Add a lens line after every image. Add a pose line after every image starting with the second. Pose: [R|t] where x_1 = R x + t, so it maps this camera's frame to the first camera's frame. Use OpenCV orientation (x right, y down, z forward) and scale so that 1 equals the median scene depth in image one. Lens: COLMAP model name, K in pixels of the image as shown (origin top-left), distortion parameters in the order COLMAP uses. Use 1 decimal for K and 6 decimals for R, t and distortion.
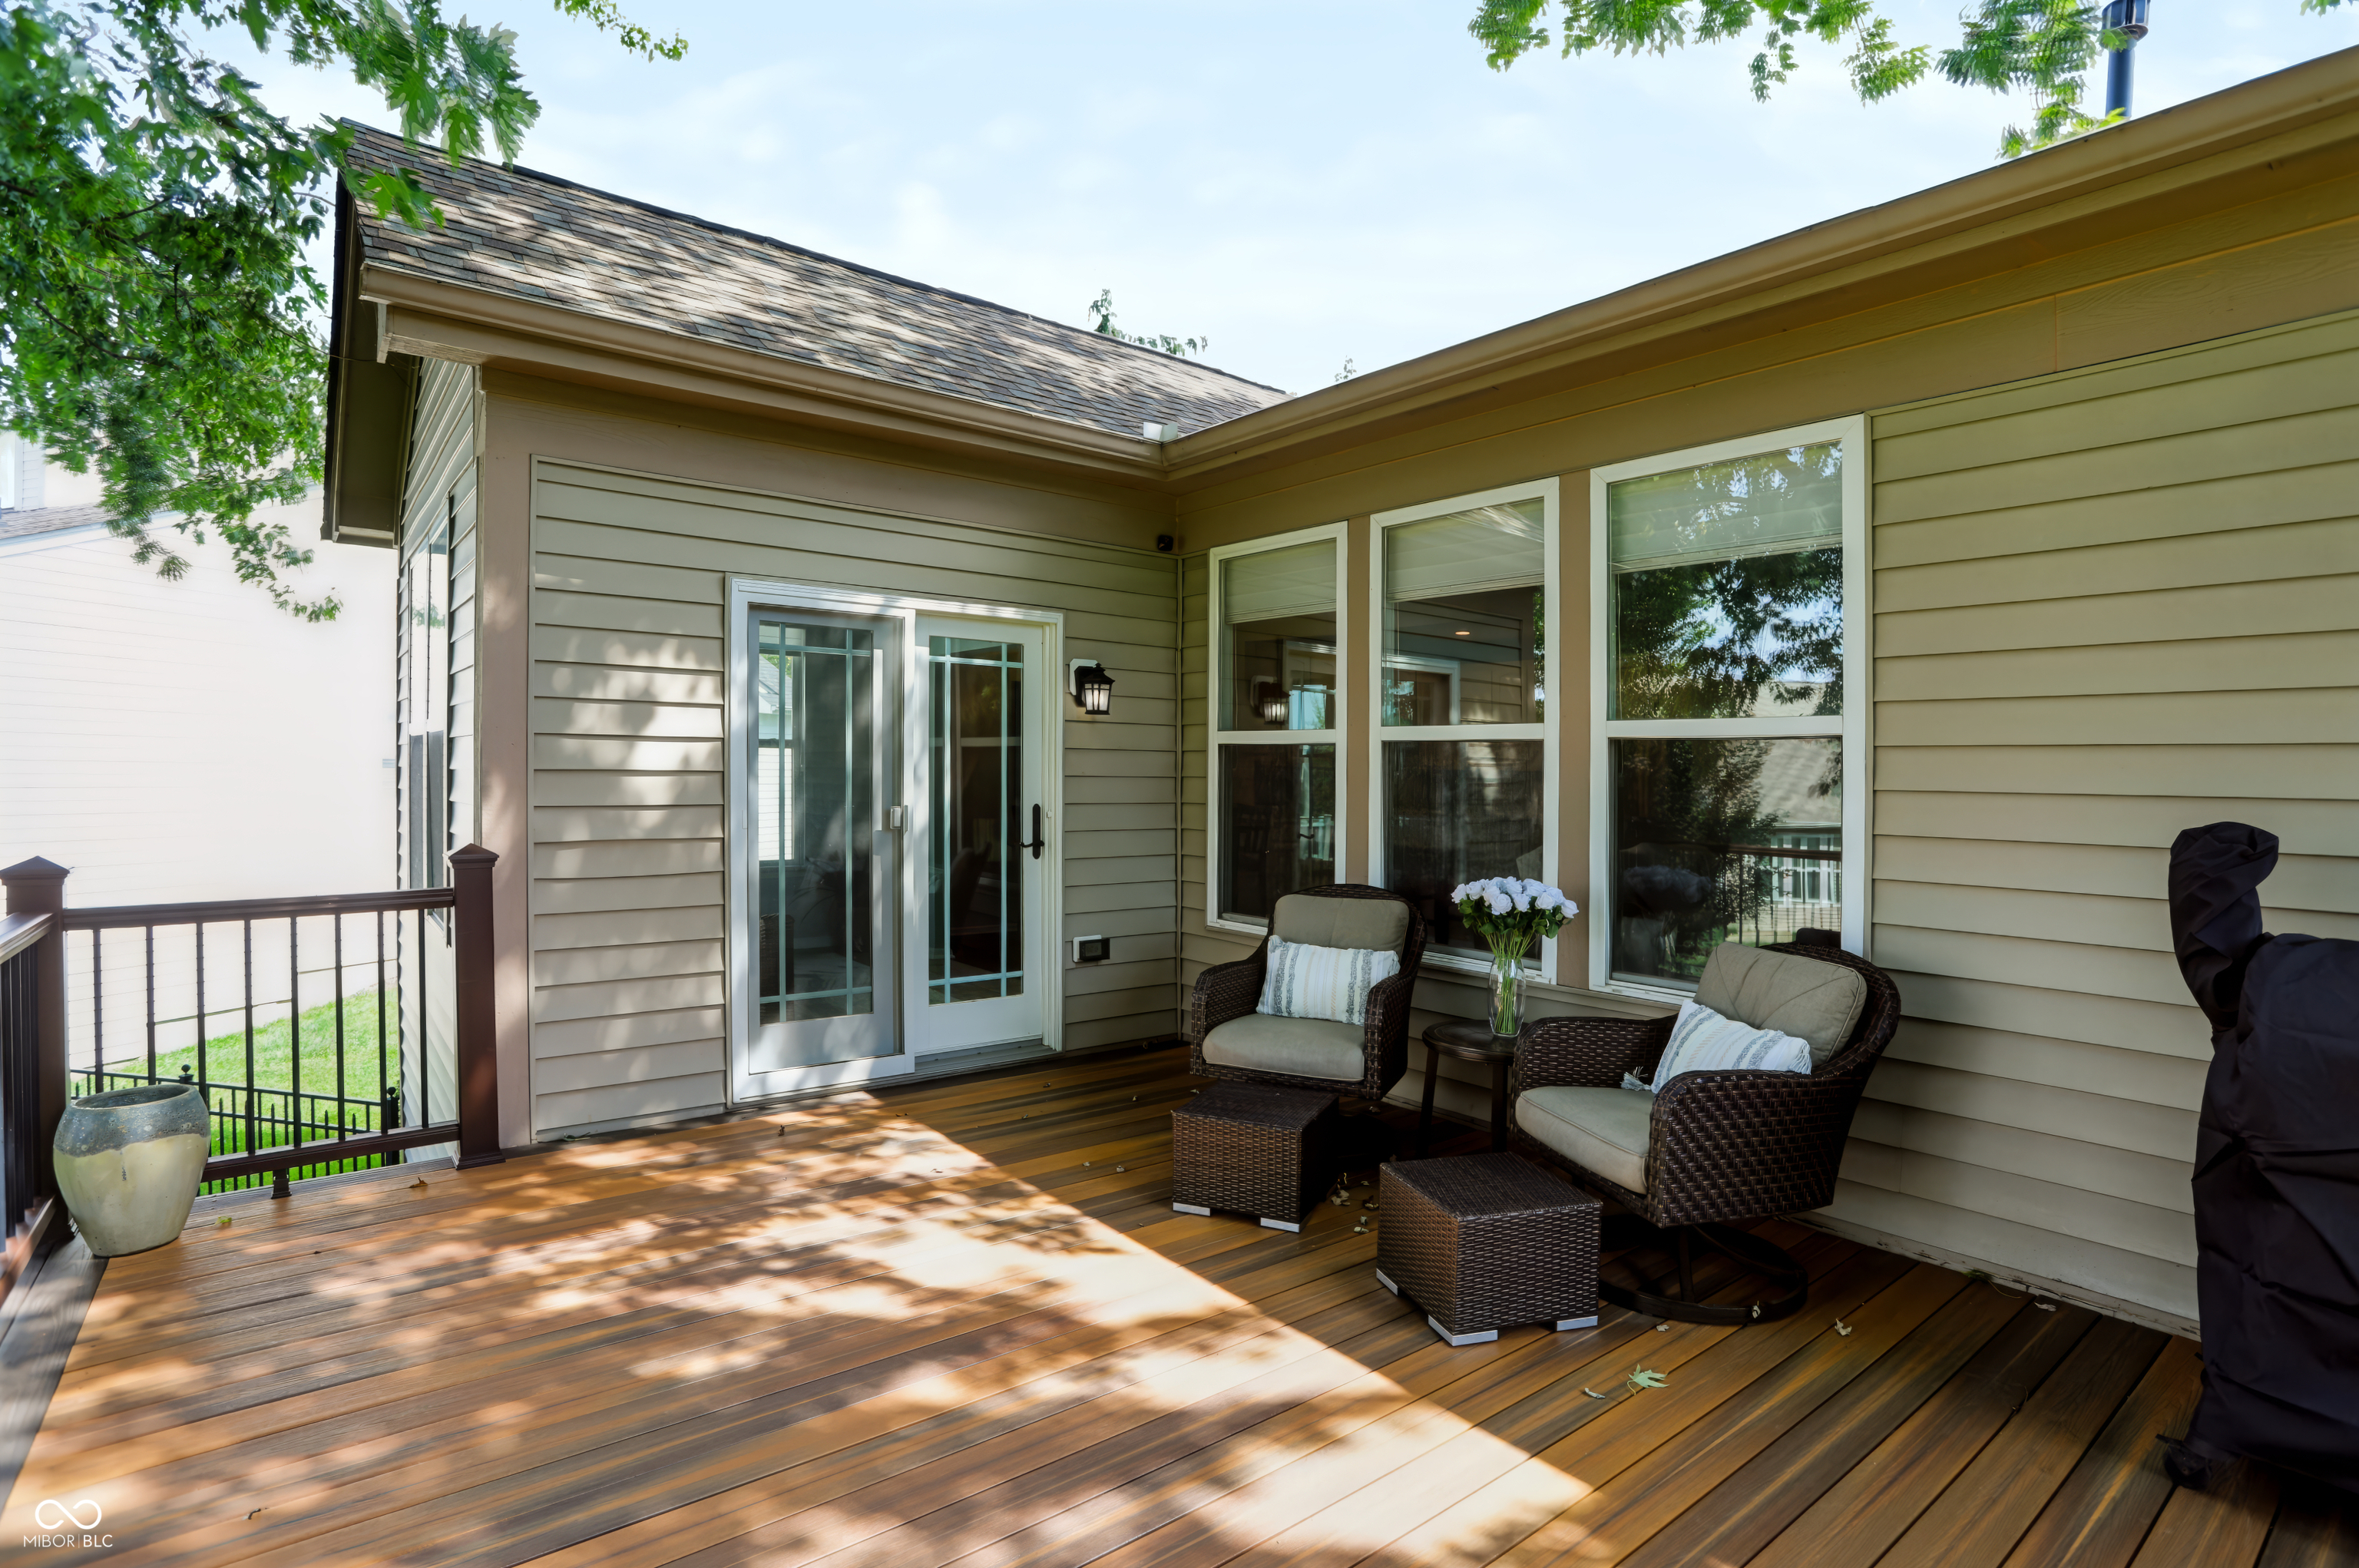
lens RADIAL K [[1168.4, 0, 1185.4], [0, 1168.4, 787.0], [0, 0, 1]] dist [-0.038526, 0.003888]
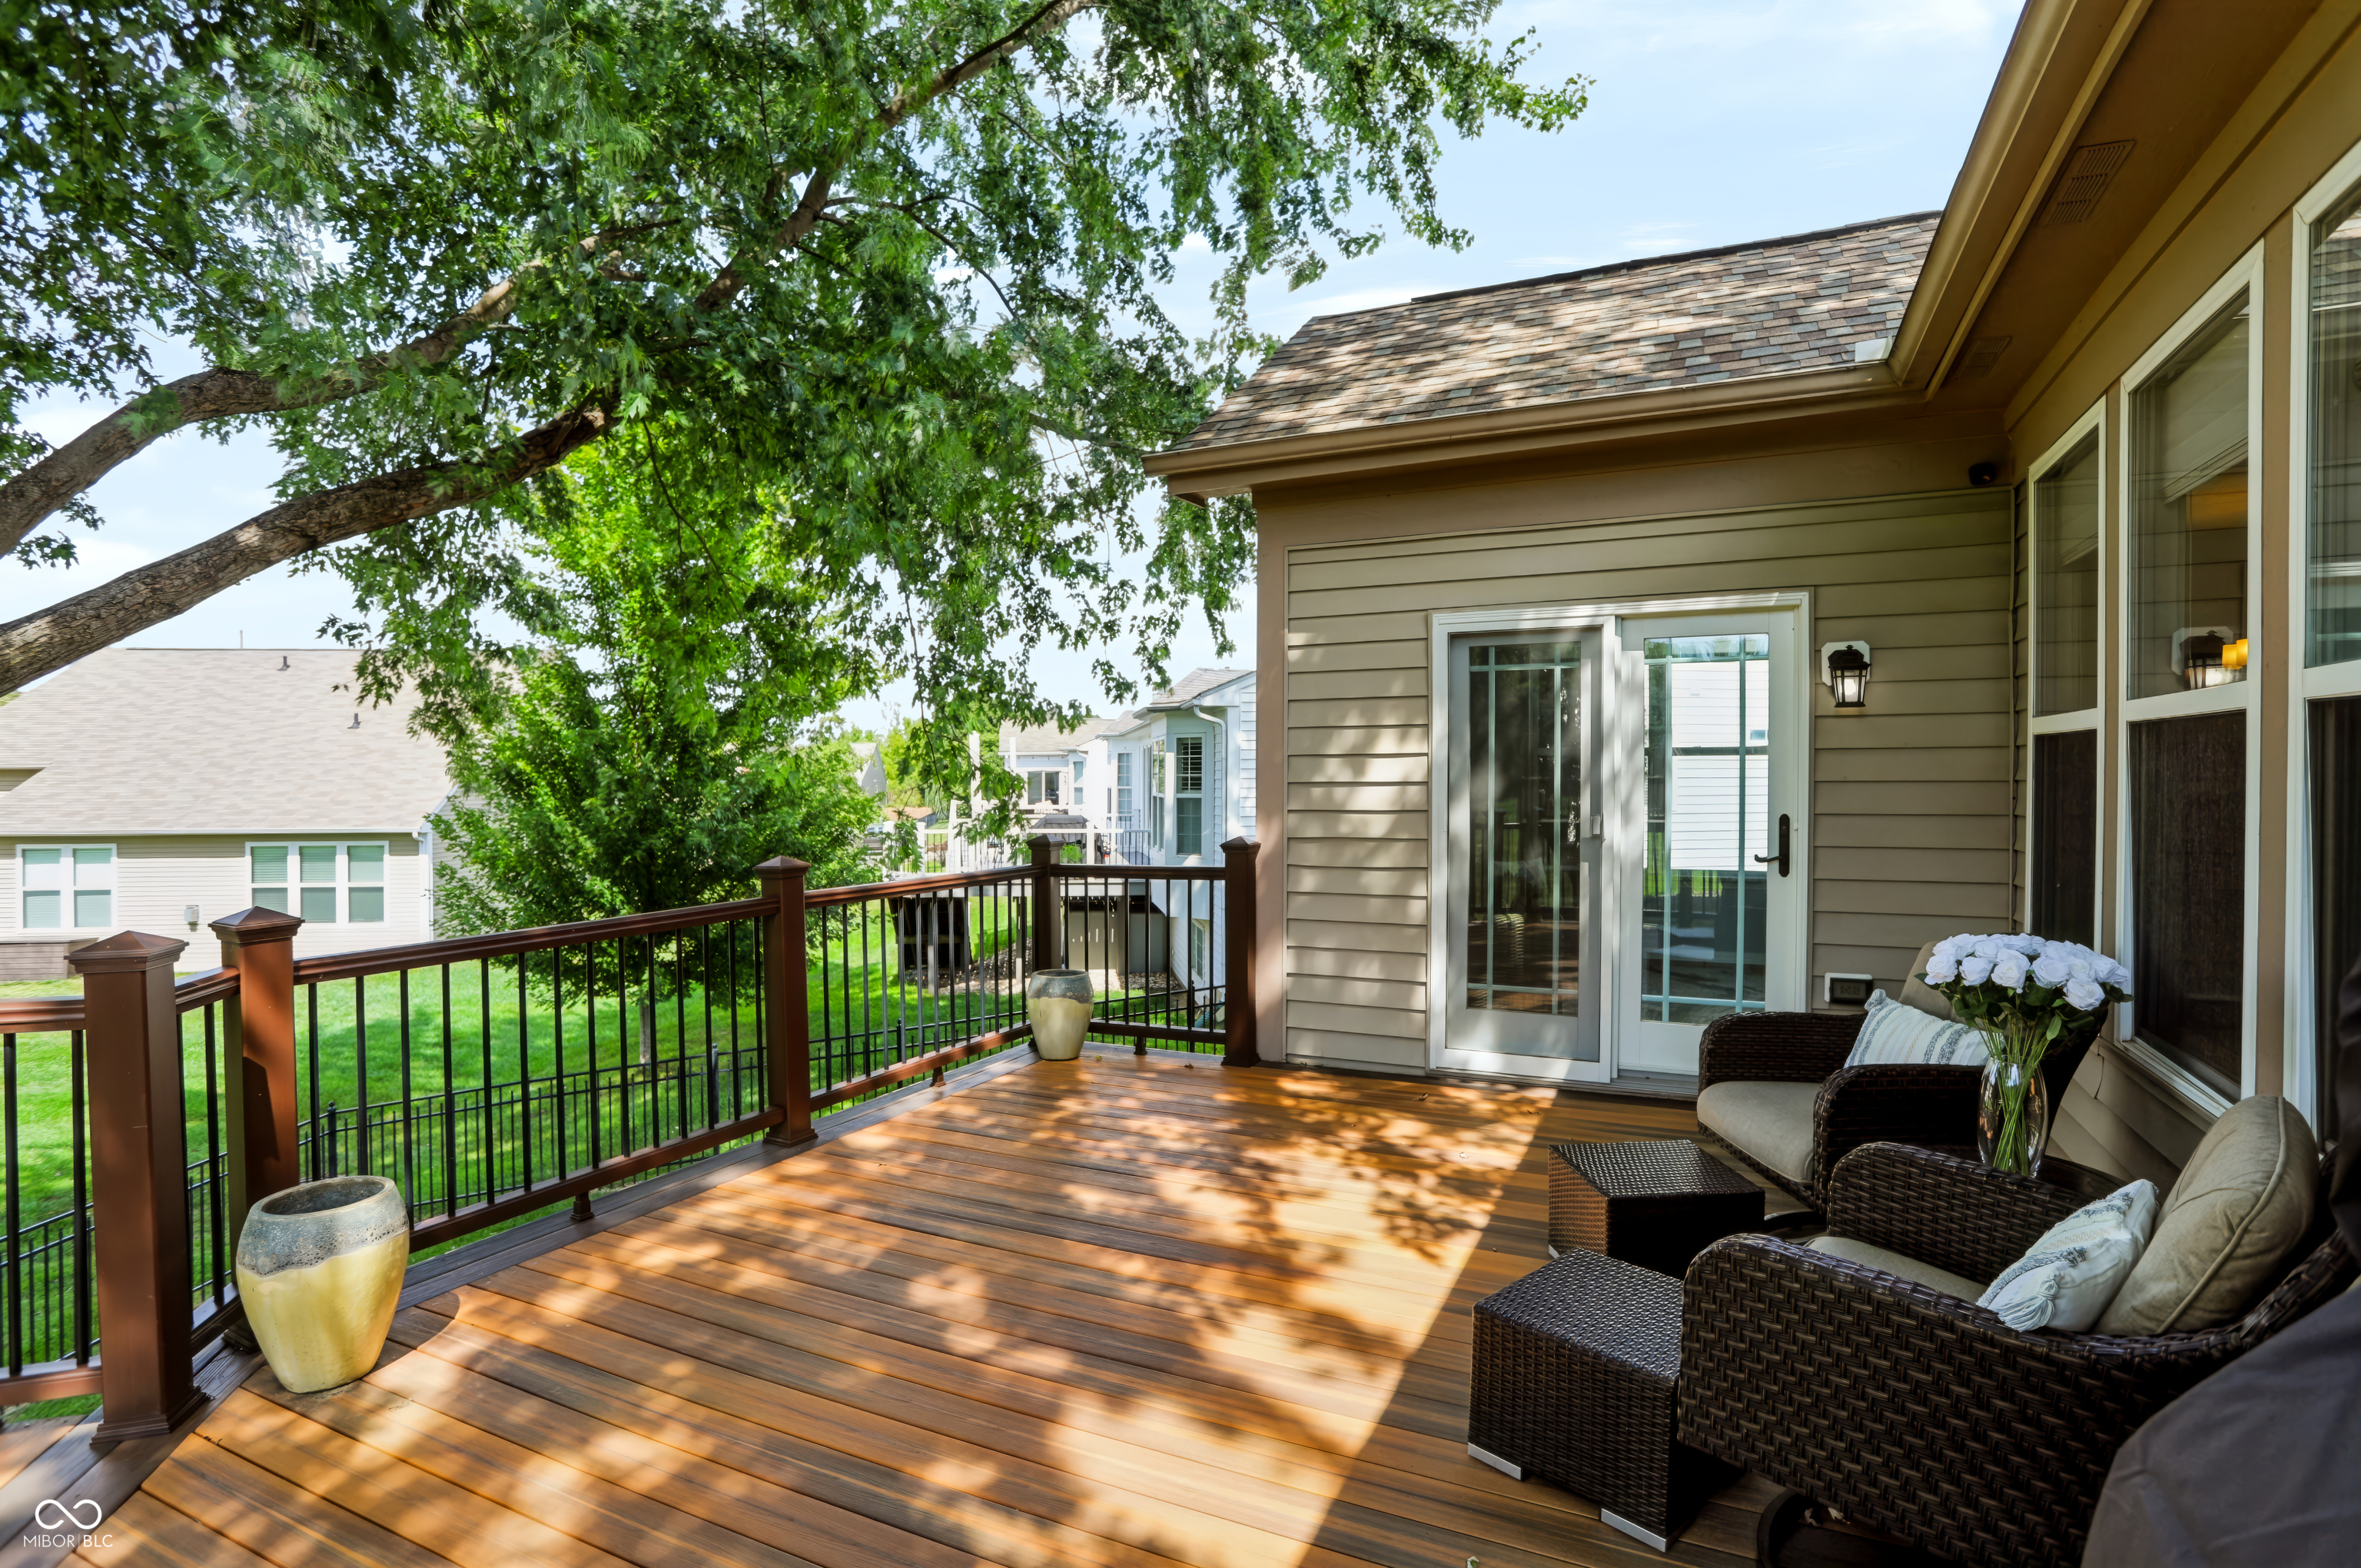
lens RADIAL K [[1169.5, 0, 1195.9], [0, 1169.5, 798.6], [0, 0, 1]] dist [-0.038526, 0.003888]
pose [[0.457081, 0.000268, -0.889425, 0.500549], [0.001585, 0.999998, 0.001116, 0.001234], [0.889423, -0.001919, 0.457080, 0.245375]]
